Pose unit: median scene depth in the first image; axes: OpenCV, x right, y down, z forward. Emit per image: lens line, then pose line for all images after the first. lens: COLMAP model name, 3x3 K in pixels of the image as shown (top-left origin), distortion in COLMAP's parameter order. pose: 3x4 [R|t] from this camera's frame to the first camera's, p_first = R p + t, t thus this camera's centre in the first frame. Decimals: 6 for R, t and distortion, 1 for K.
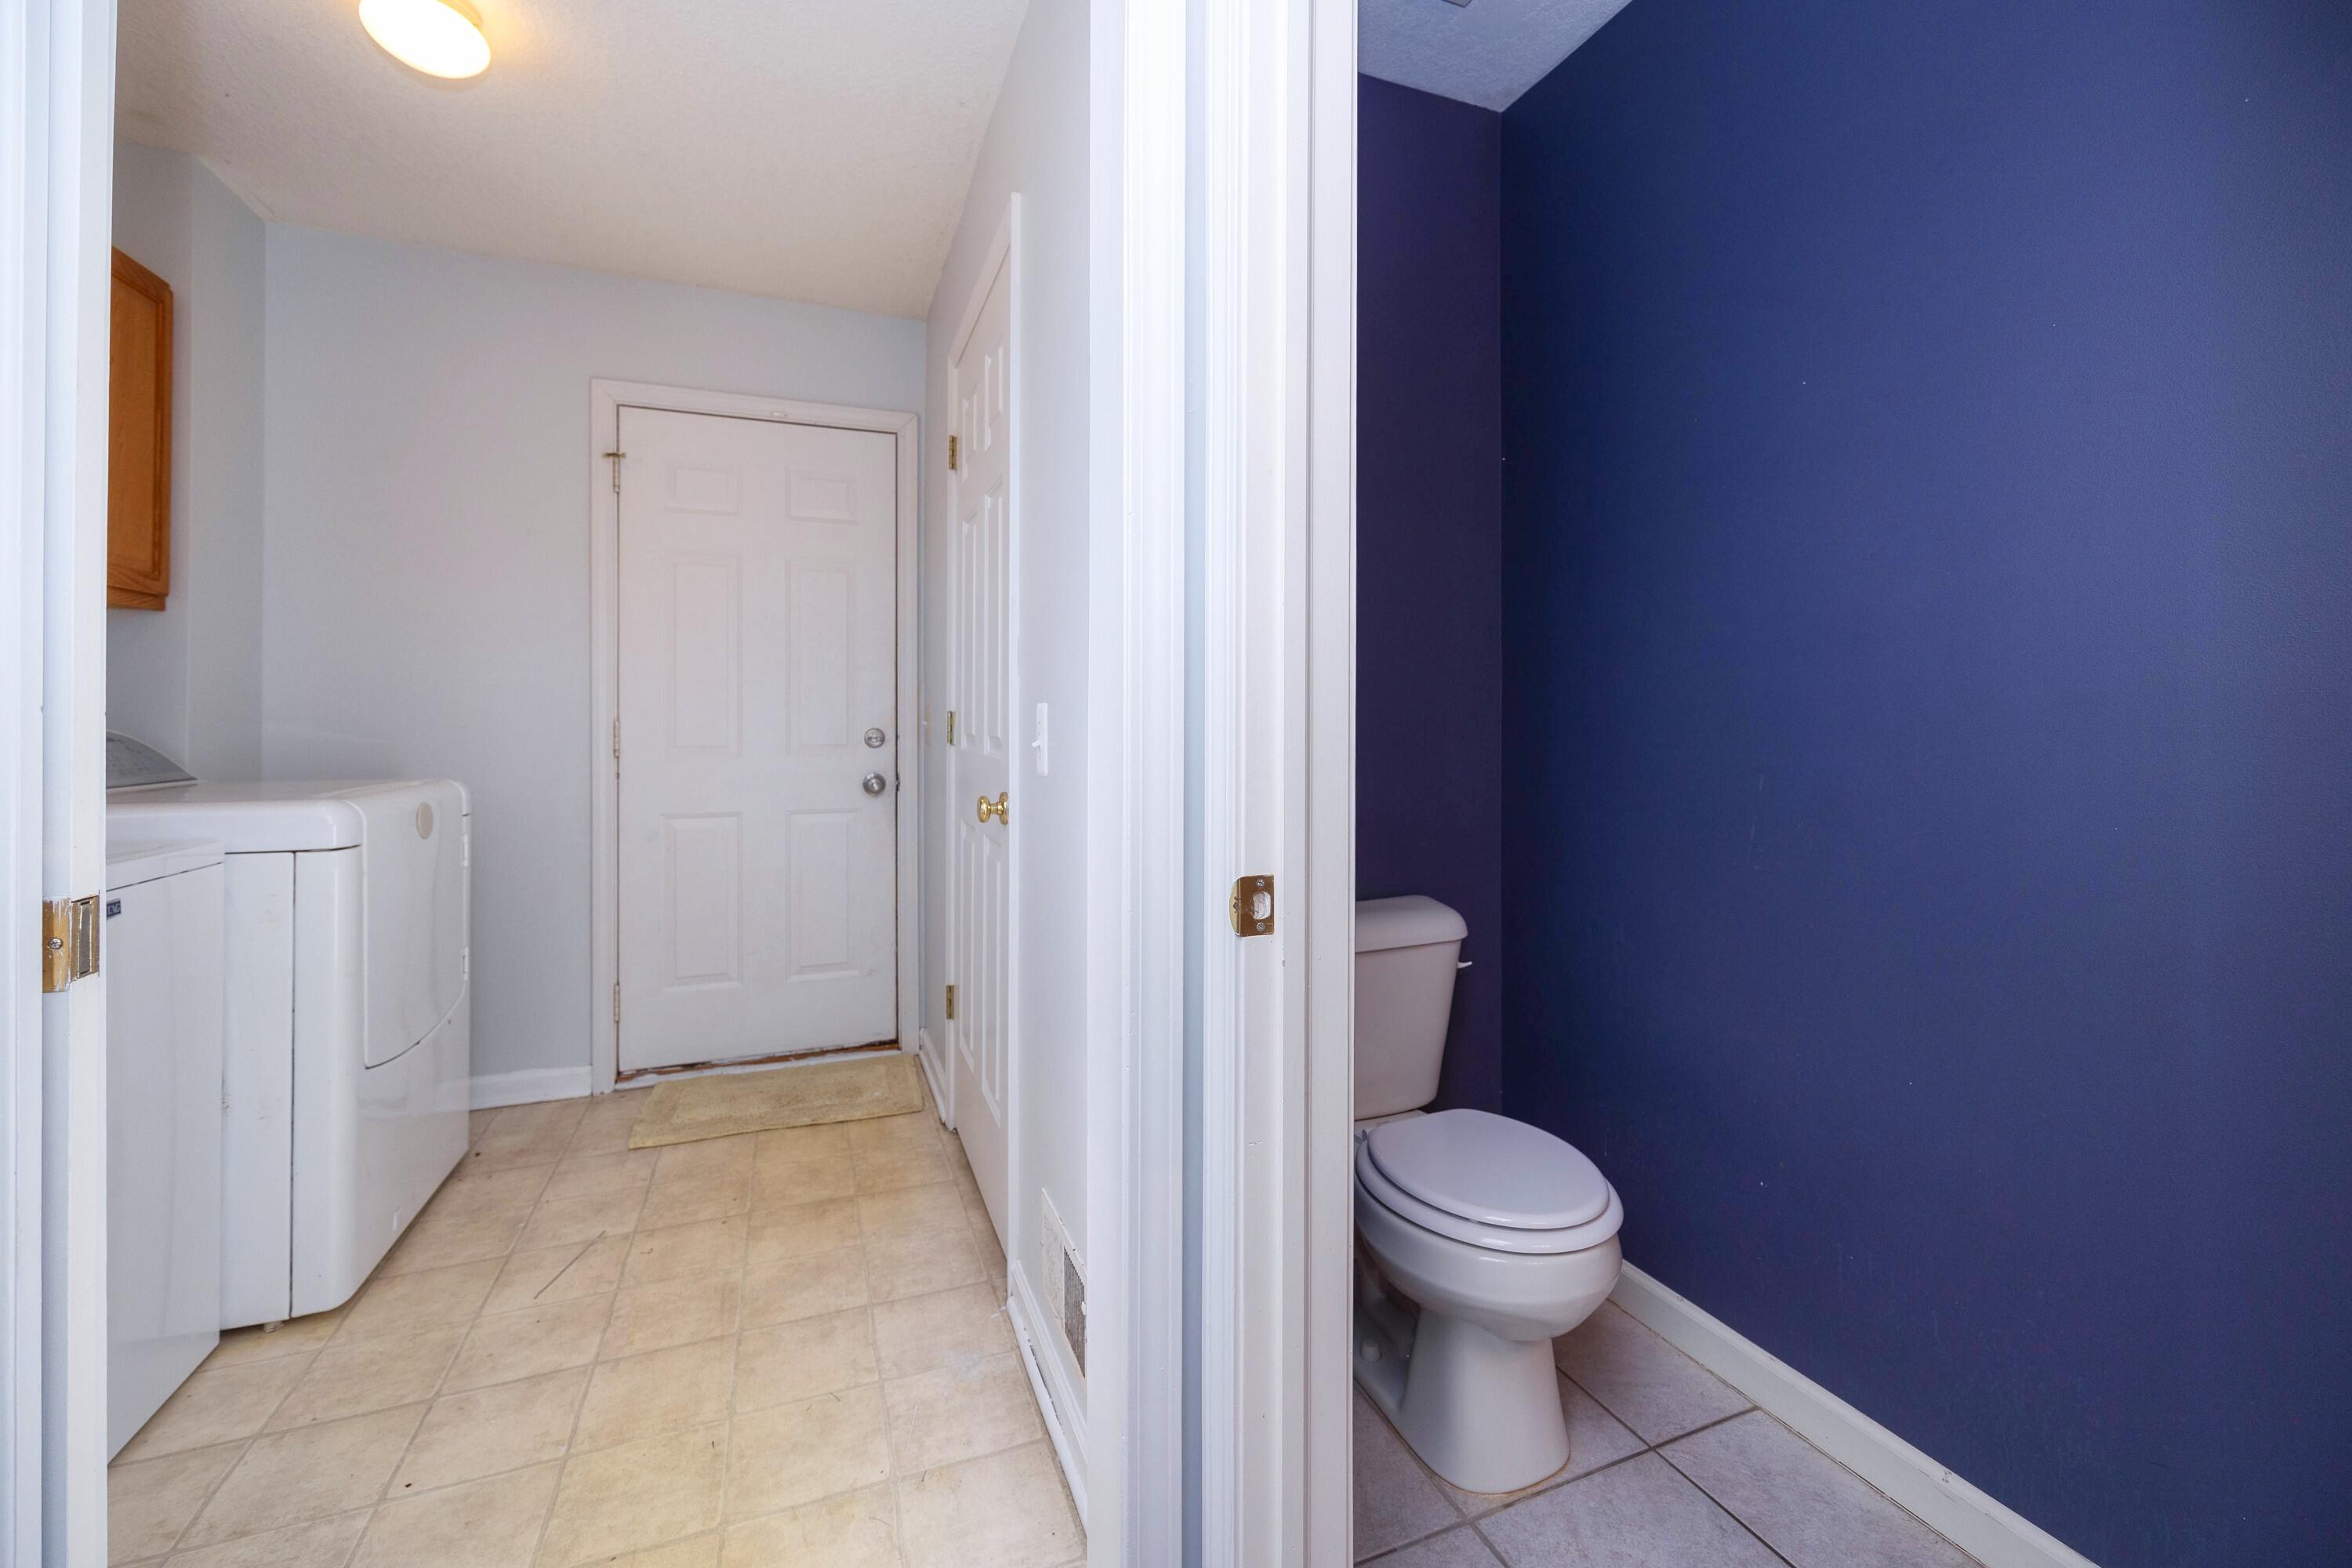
lens RADIAL K [[911.4, 0, 1140.4], [0, 911.4, 720.1], [0, 0, 1]] dist [-0.003840, 0.000586]
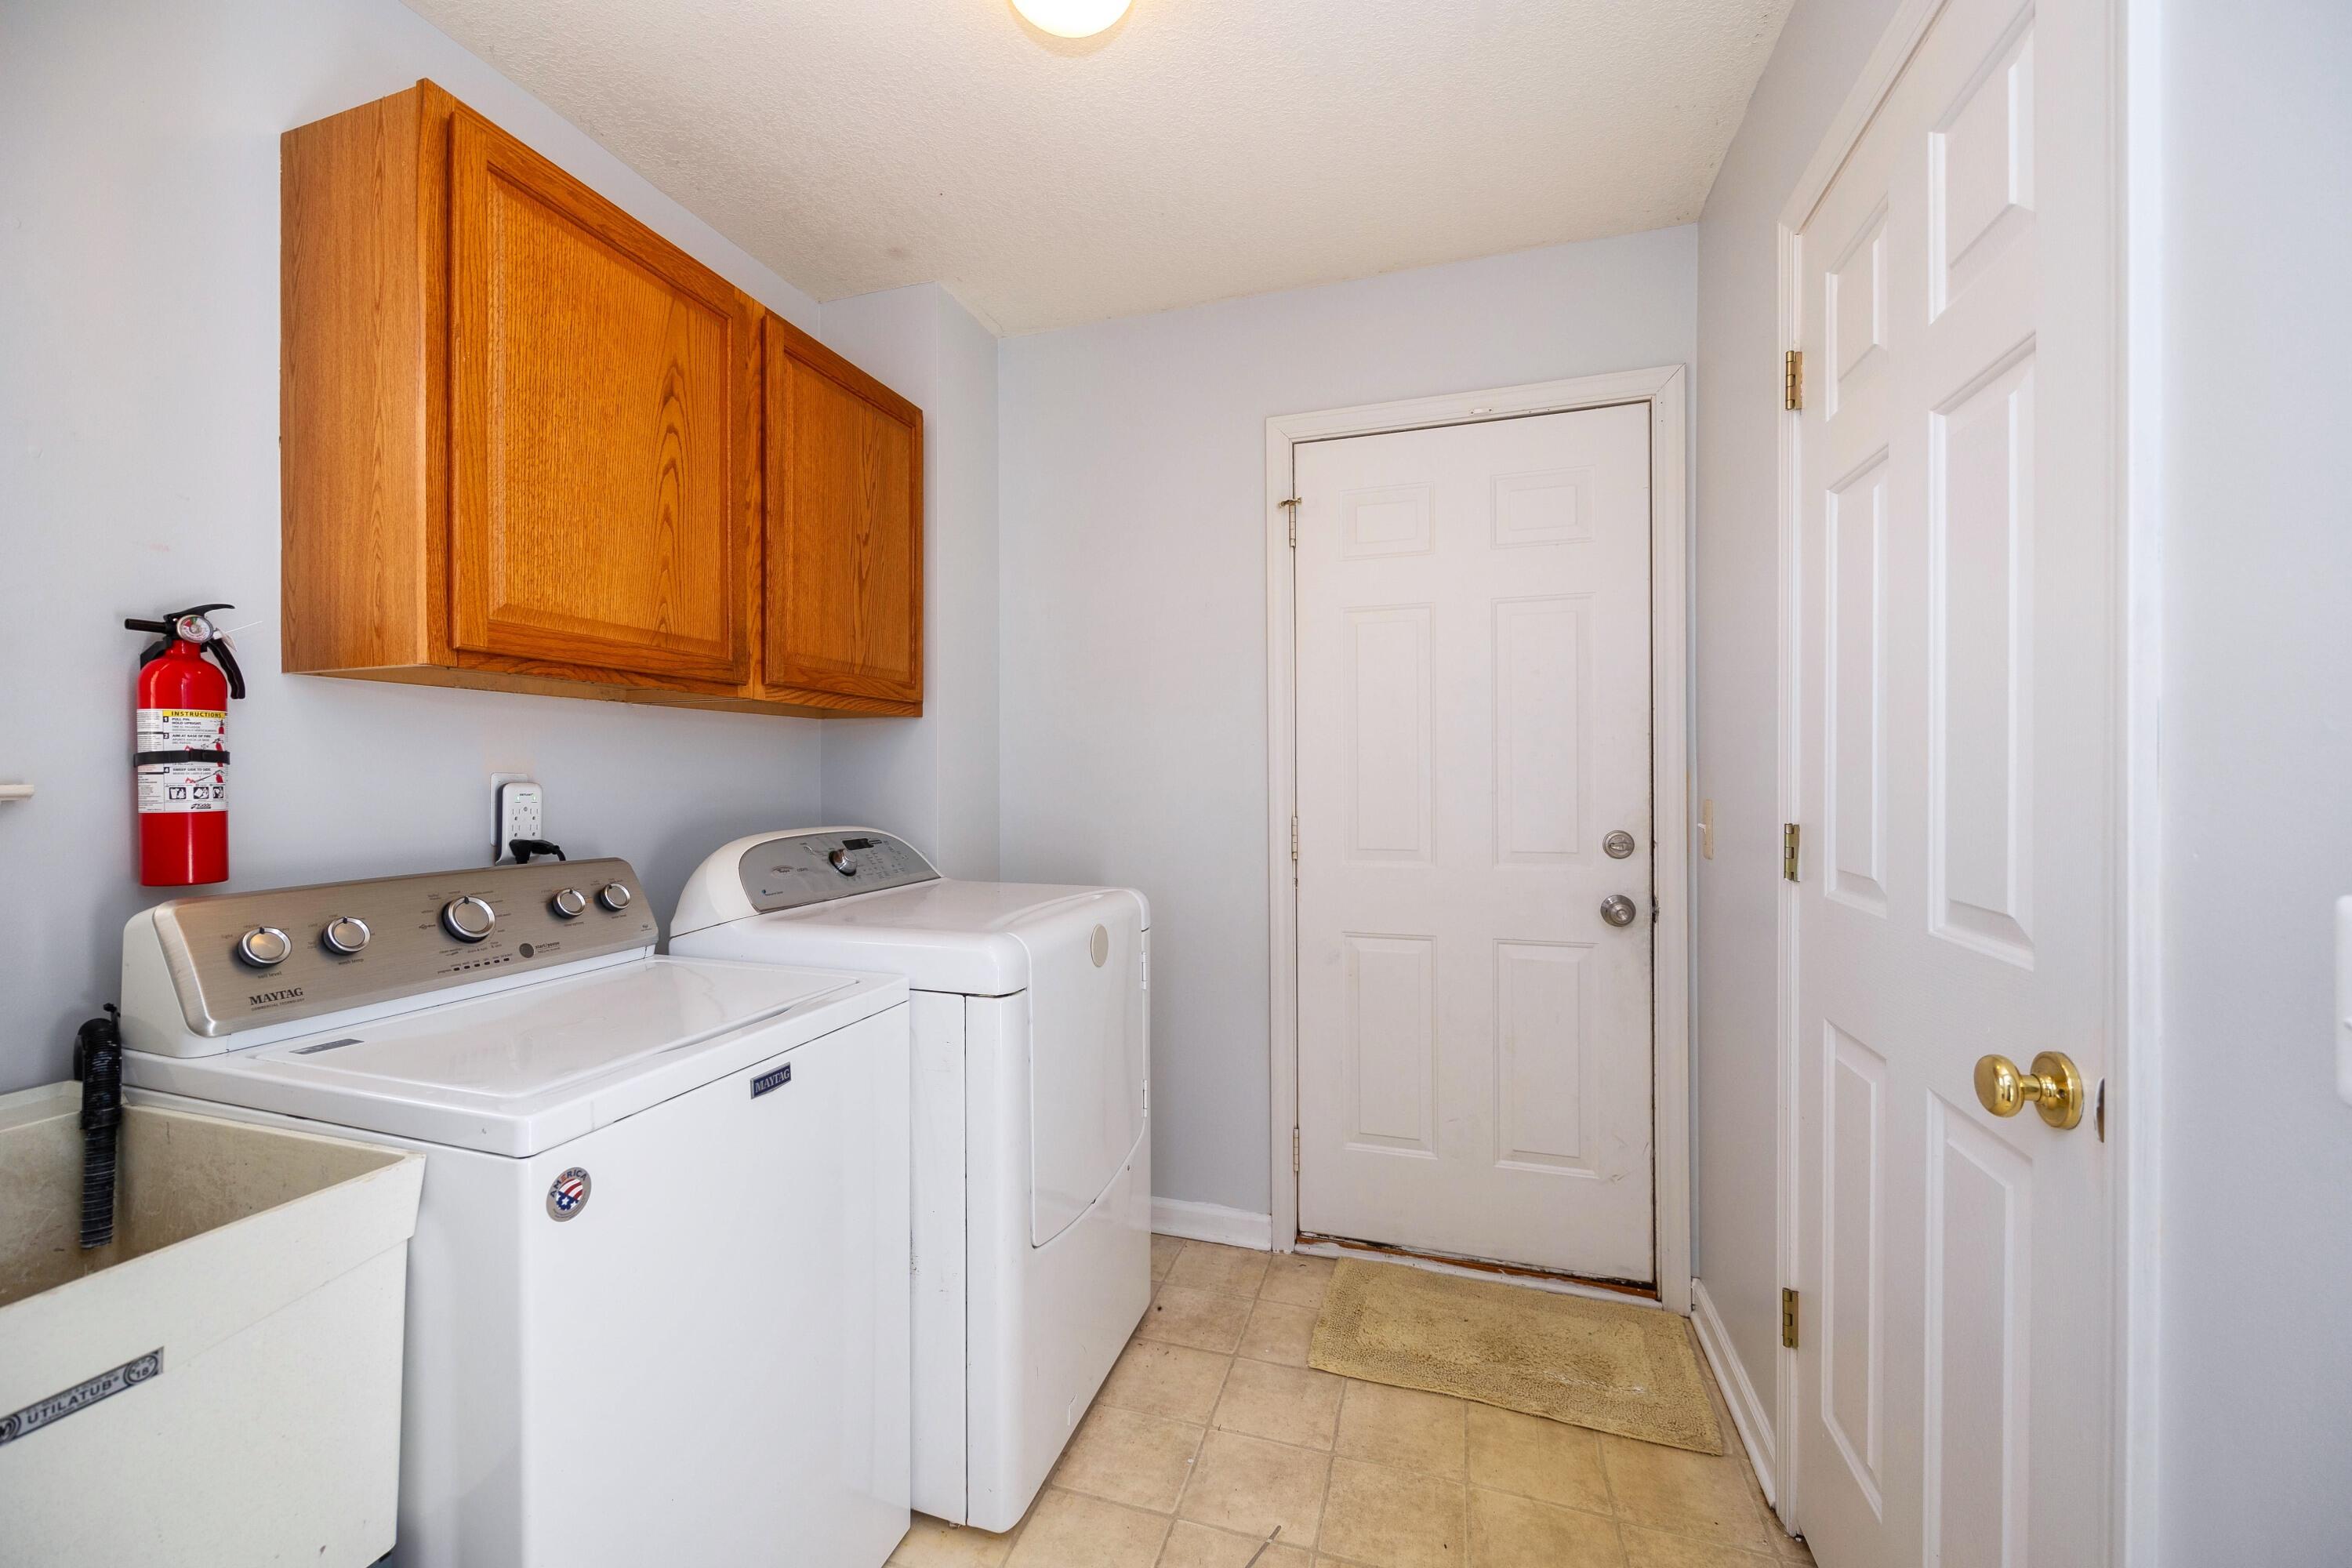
lens RADIAL K [[911.4, 0, 1168.7], [0, 911.4, 778.8], [0, 0, 1]] dist [-0.003840, 0.000586]
pose [[0.785464, -0.003317, -0.618898, -0.155969], [0.006275, 0.999977, 0.002604, -0.041329], [0.618875, -0.005929, 0.785467, 0.286450]]
